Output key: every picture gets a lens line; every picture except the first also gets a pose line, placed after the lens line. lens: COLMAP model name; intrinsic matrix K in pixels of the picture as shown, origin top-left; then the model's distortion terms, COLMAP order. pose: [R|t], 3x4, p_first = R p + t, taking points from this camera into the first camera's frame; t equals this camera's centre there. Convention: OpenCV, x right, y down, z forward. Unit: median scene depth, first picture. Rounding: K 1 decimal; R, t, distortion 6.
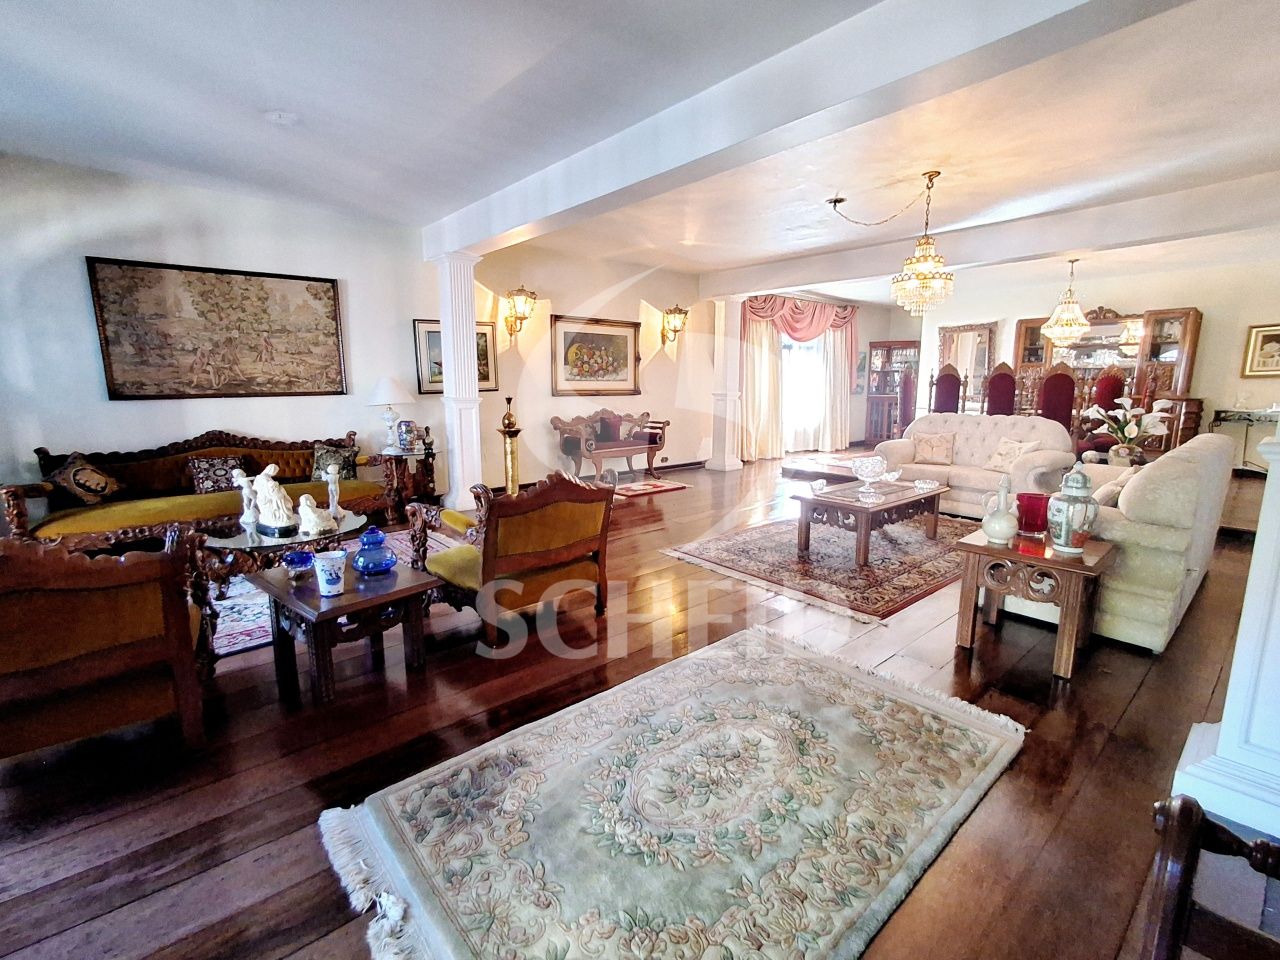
lens RADIAL K [[590.8, 0, 642.5], [0, 590.8, 480.4], [0, 0, 1]] dist [-0.002445, 0.000060]
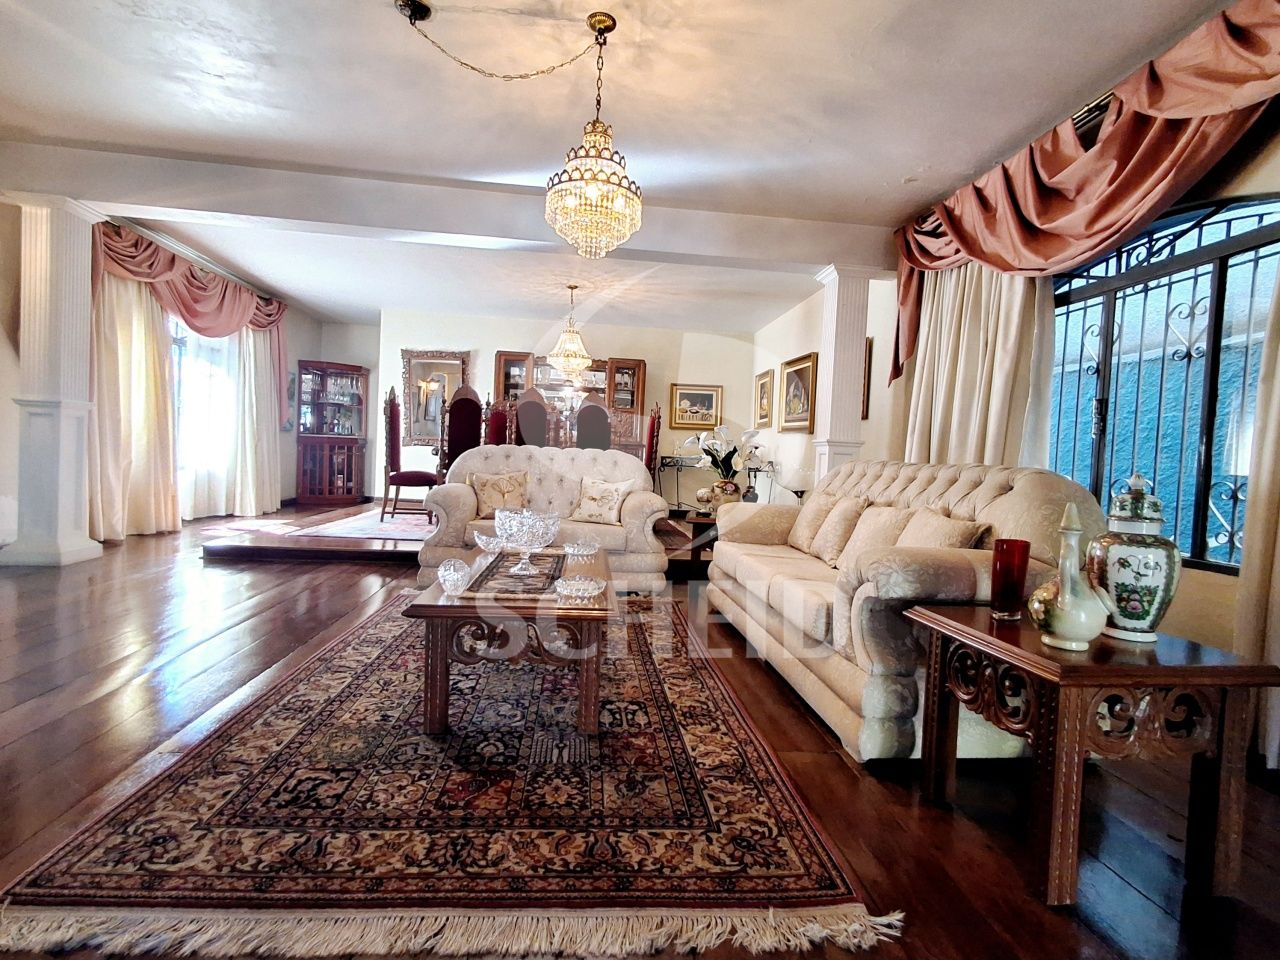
lens RADIAL K [[633.8, 0, 642.7], [0, 633.8, 482.1], [0, 0, 1]] dist [-0.004441, 0.000441]
pose [[0.574052, -0.011764, 0.818734, -0.004876], [0.094762, 0.994133, -0.052157, -0.011728], [-0.813317, 0.107526, 0.571799, 0.312458]]
